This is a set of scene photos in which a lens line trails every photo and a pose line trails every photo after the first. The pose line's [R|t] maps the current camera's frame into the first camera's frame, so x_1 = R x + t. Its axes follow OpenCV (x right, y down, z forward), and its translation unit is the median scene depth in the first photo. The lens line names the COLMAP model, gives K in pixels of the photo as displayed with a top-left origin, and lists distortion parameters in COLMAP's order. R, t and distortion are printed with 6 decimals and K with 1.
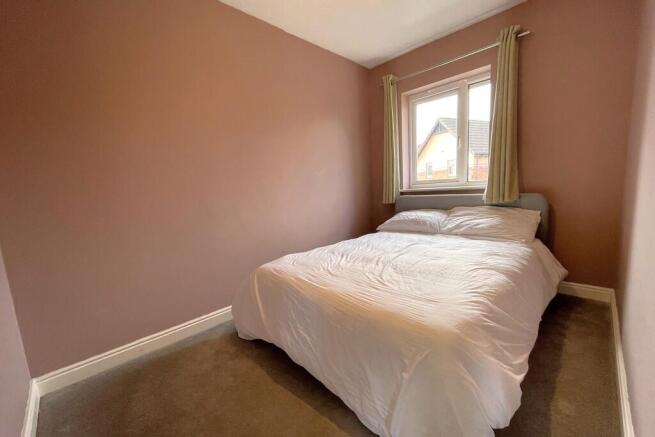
lens RADIAL K [[265.6, 0, 324.6], [0, 265.6, 202.9], [0, 0, 1]] dist [0.003250, 0.000059]
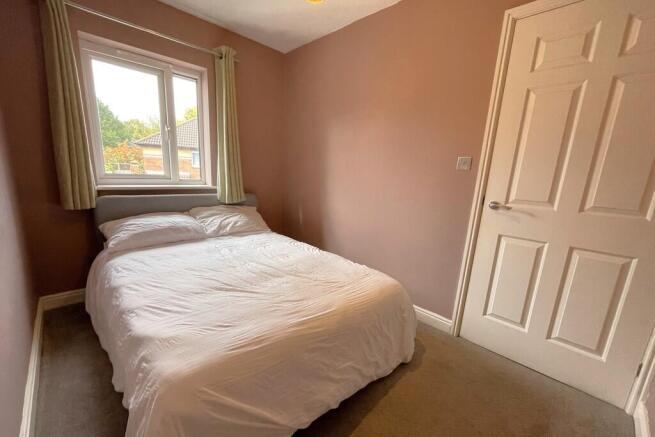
lens RADIAL K [[265.6, 0, 330.1], [0, 265.6, 214.1], [0, 0, 1]] dist [0.003250, 0.000059]
pose [[0.015052, -0.098201, 0.995053, -0.514988], [0.011110, 0.995121, 0.098039, -0.058495], [-0.999825, 0.009579, 0.016069, 0.572798]]
